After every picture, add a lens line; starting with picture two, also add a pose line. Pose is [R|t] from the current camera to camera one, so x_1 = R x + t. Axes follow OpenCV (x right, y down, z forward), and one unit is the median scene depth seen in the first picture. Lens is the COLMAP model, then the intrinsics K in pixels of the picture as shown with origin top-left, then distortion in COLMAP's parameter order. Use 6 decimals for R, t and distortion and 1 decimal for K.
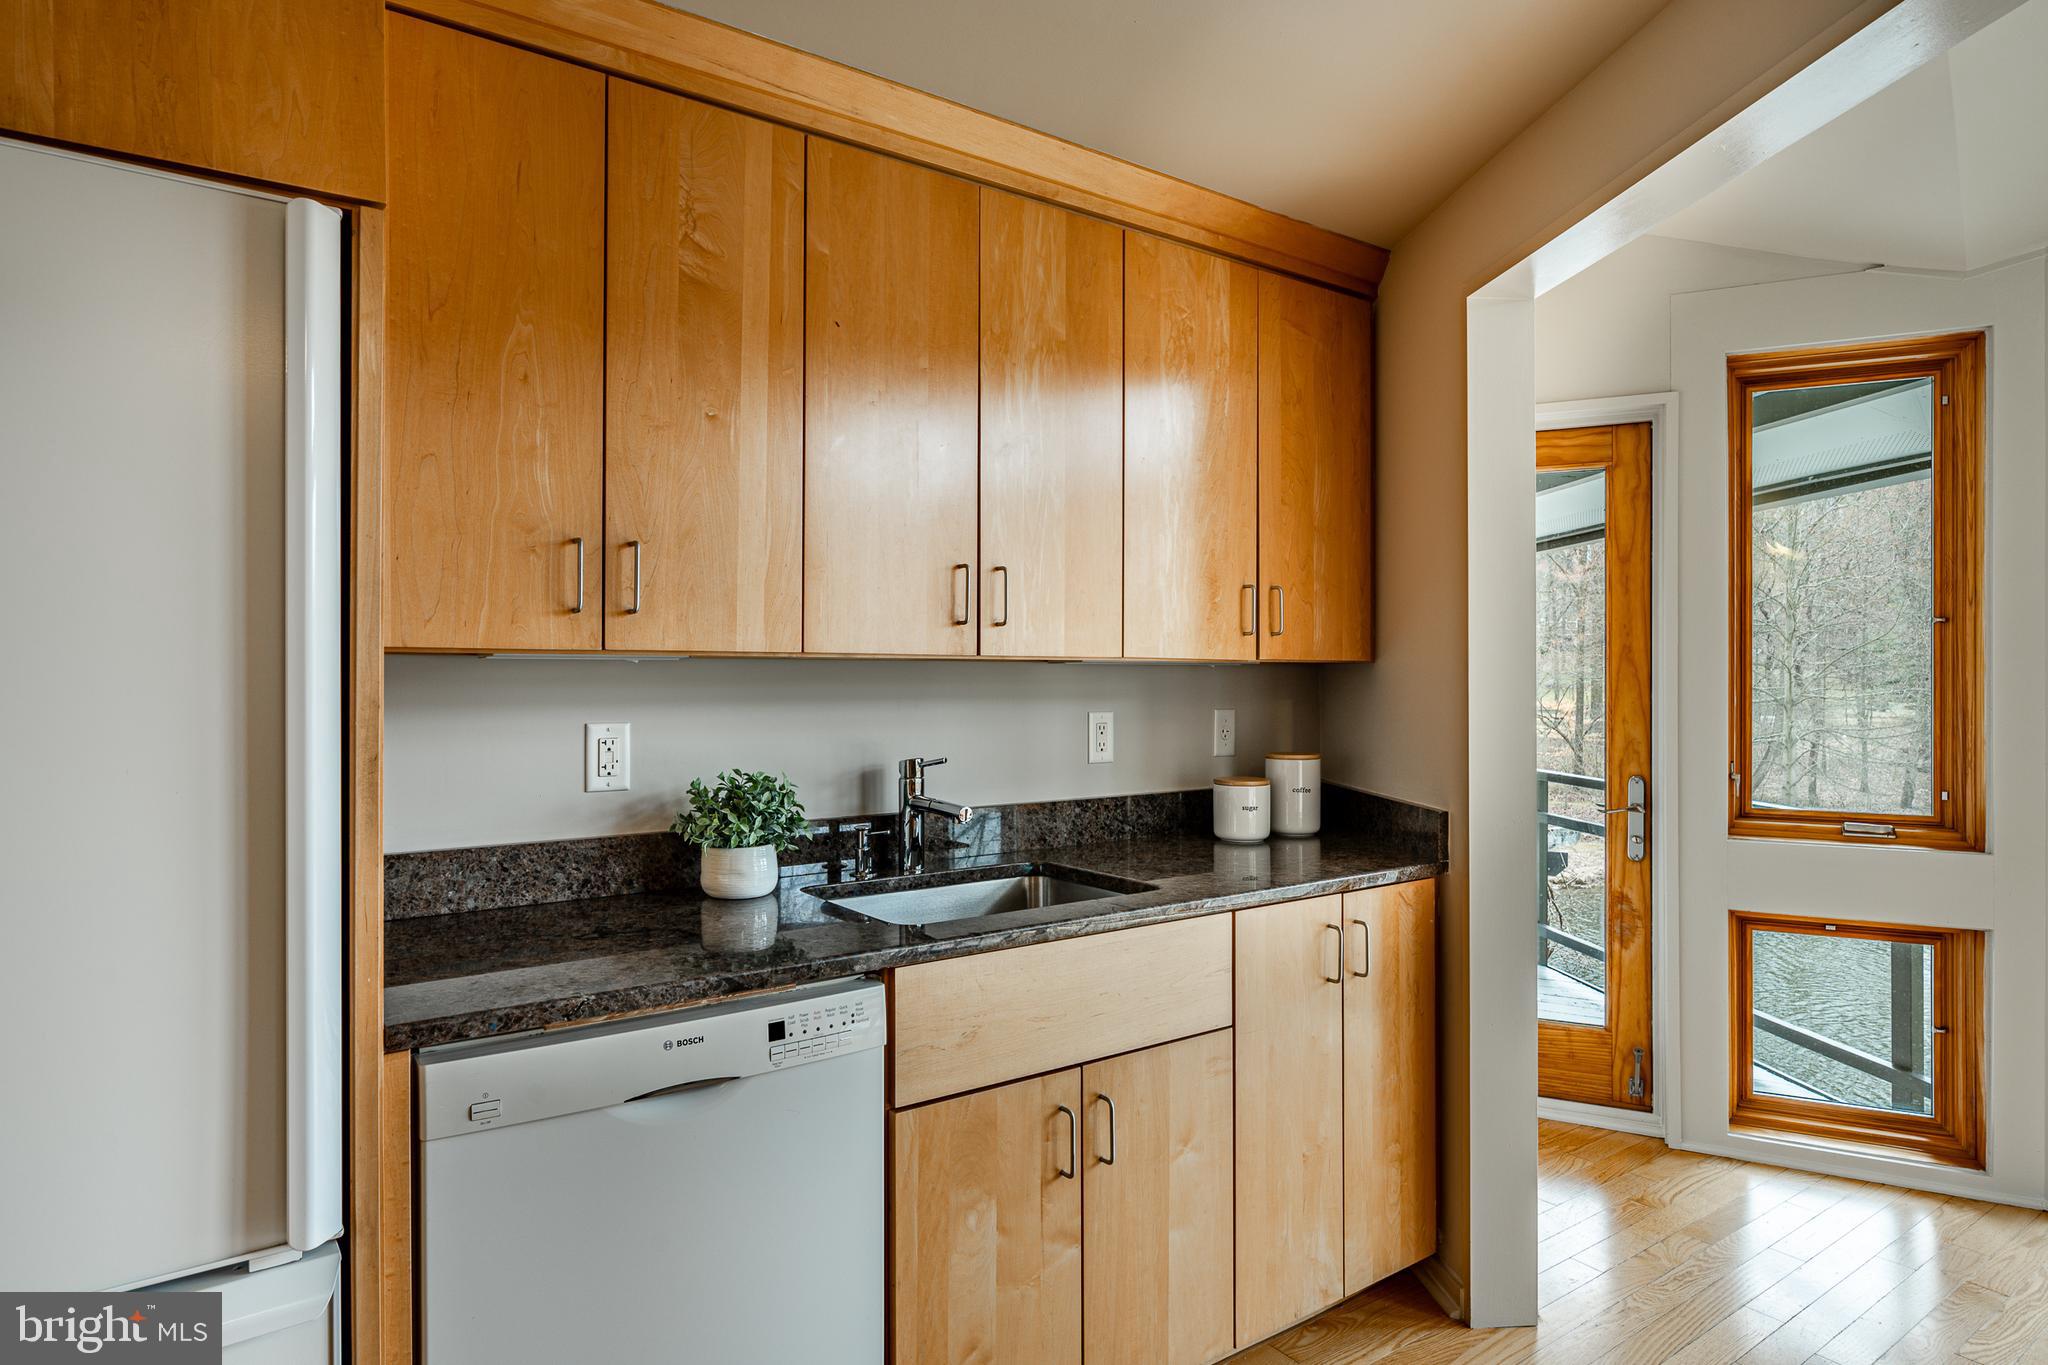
lens RADIAL K [[1169.2, 0, 1024.0], [0, 1169.2, 682.5], [0, 0, 1]] dist [0.000247, -0.000134]
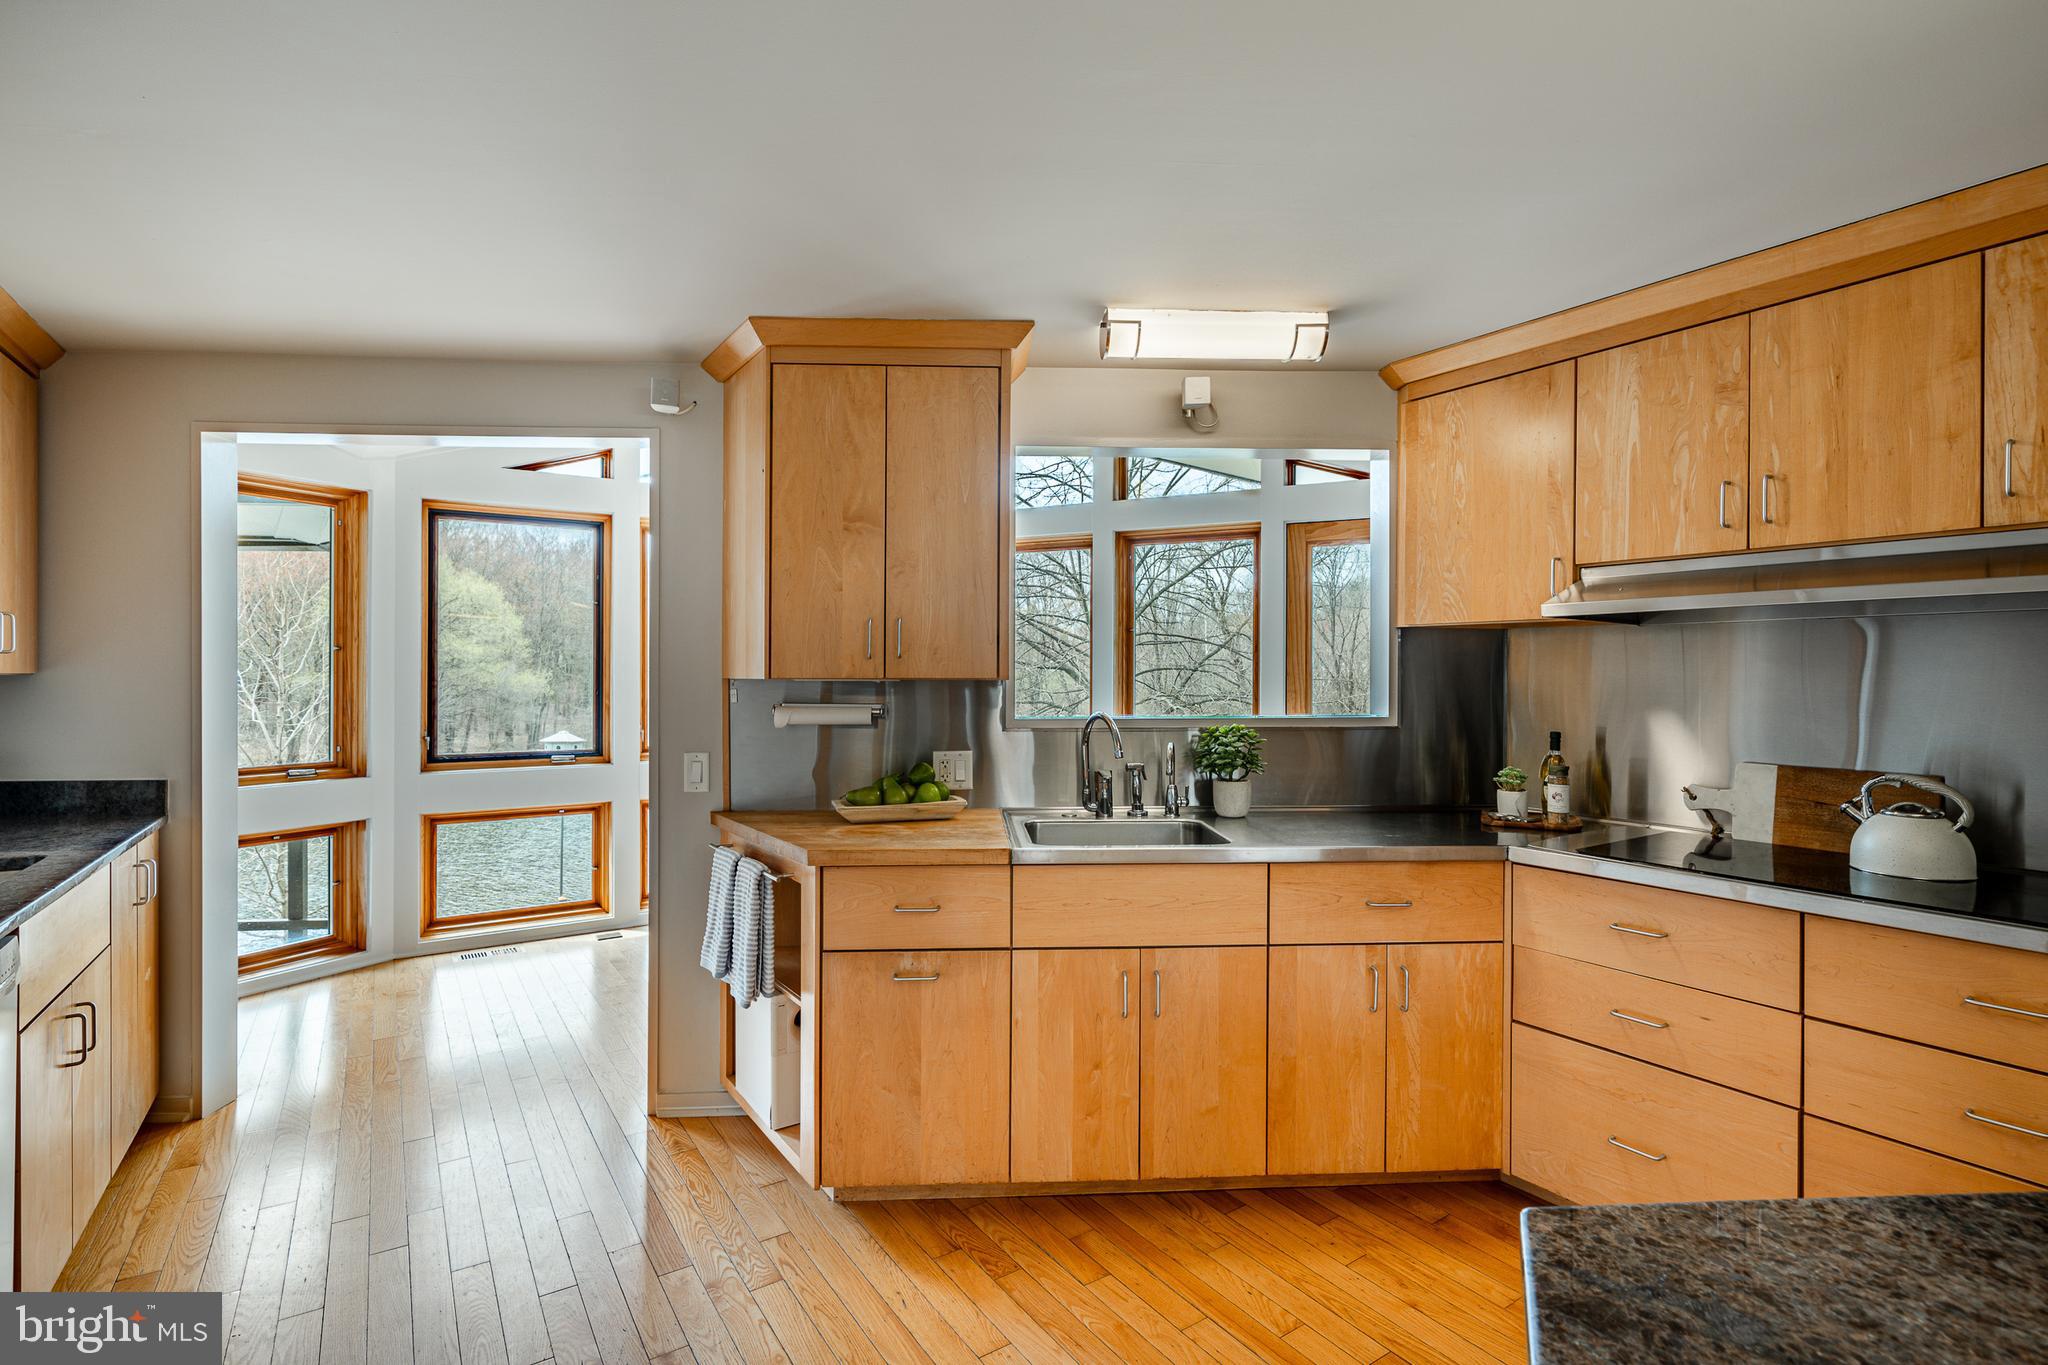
lens RADIAL K [[962.3, 0, 1006.4], [0, 962.3, 676.9], [0, 0, 1]] dist [-0.002296, -0.000433]
pose [[0.040363, -0.003029, 0.999180, -0.815055], [0.007101, 0.999971, 0.002744, -0.010567], [-0.999160, 0.006985, 0.040384, -0.085834]]
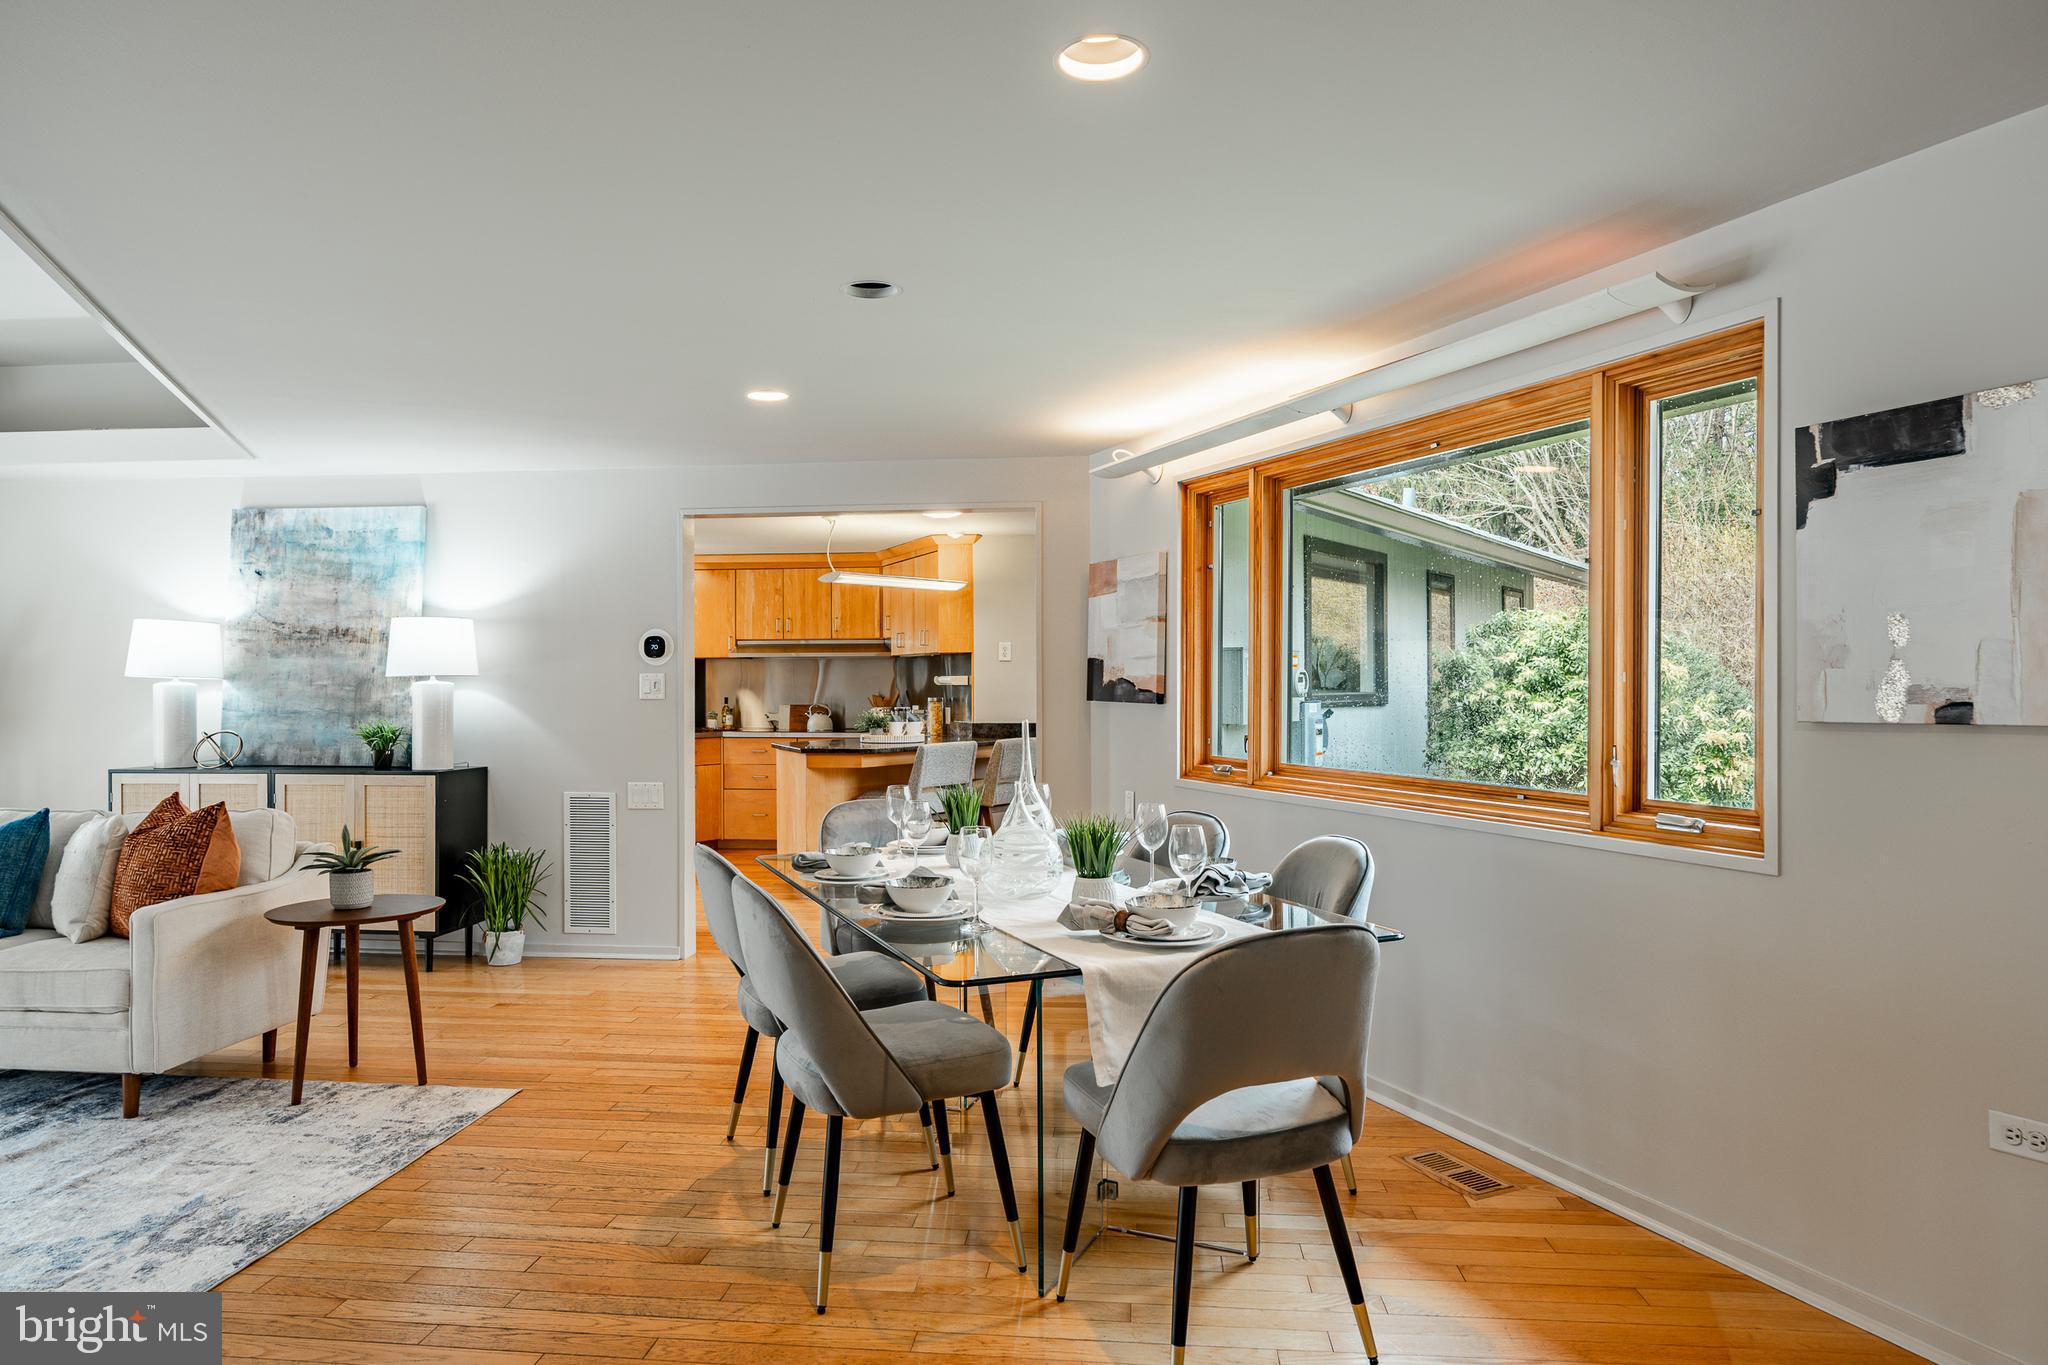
lens RADIAL K [[1259.0, 0, 1019.4], [0, 1259.0, 663.4], [0, 0, 1]] dist [0.001616, 0.000825]
pose [[-0.742405, 0.012497, 0.669835, -3.256444], [0.009349, 0.999922, -0.008293, -0.005381], [-0.669886, 0.000105, -0.742464, 1.827685]]
